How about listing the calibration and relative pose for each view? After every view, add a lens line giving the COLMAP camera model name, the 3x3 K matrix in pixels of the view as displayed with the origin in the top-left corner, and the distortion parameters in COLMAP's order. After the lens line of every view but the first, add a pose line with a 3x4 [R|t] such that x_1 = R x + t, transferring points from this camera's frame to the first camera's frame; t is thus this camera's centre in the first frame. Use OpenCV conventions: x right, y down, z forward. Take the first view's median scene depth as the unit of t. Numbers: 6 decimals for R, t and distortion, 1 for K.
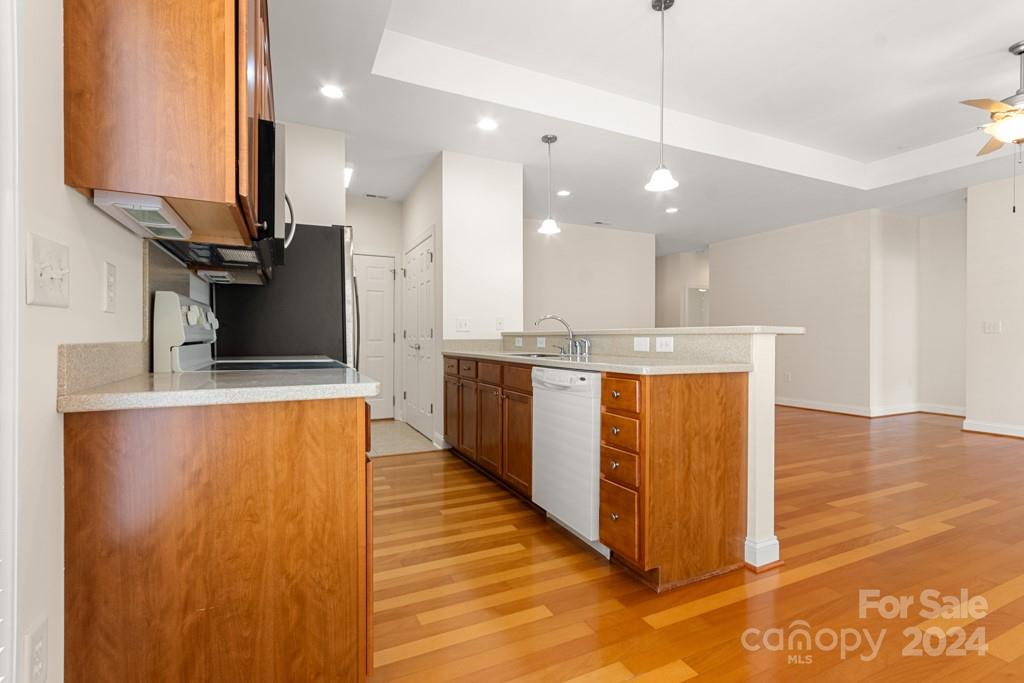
lens RADIAL K [[474.2, 0, 510.7], [0, 474.2, 337.6], [0, 0, 1]] dist [0.000533, 0.000280]
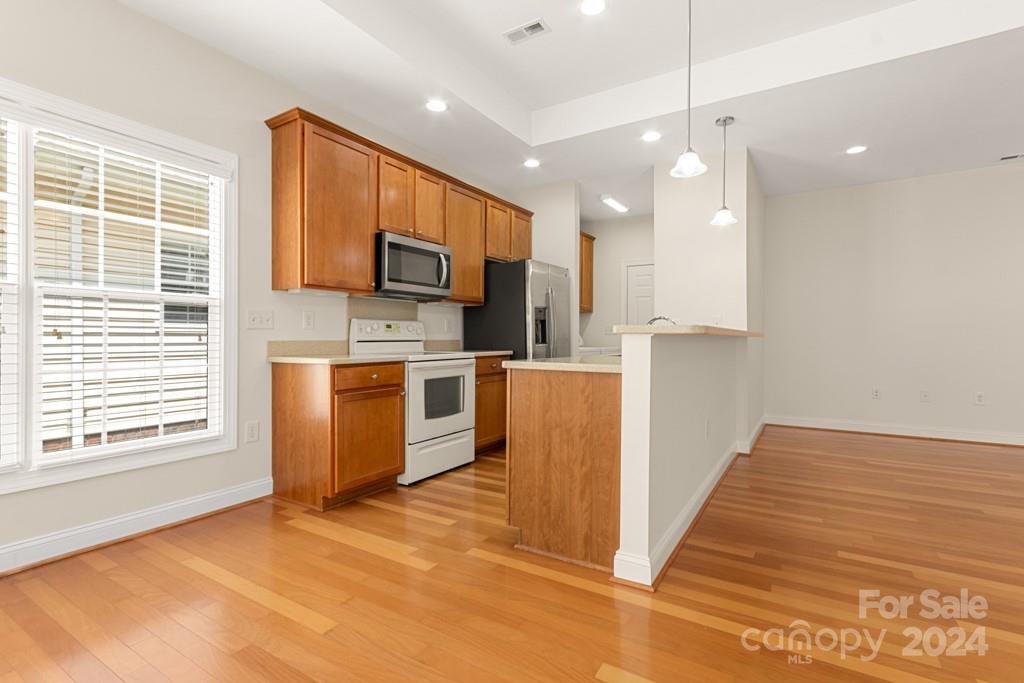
lens RADIAL K [[483.9, 0, 514.9], [0, 483.9, 341.0], [0, 0, 1]] dist [0.001693, 0.000499]
pose [[0.536108, 0.001761, -0.844147, 1.286838], [-0.000665, 0.999998, 0.001664, 0.005029], [0.844149, -0.000331, 0.536108, 0.315271]]
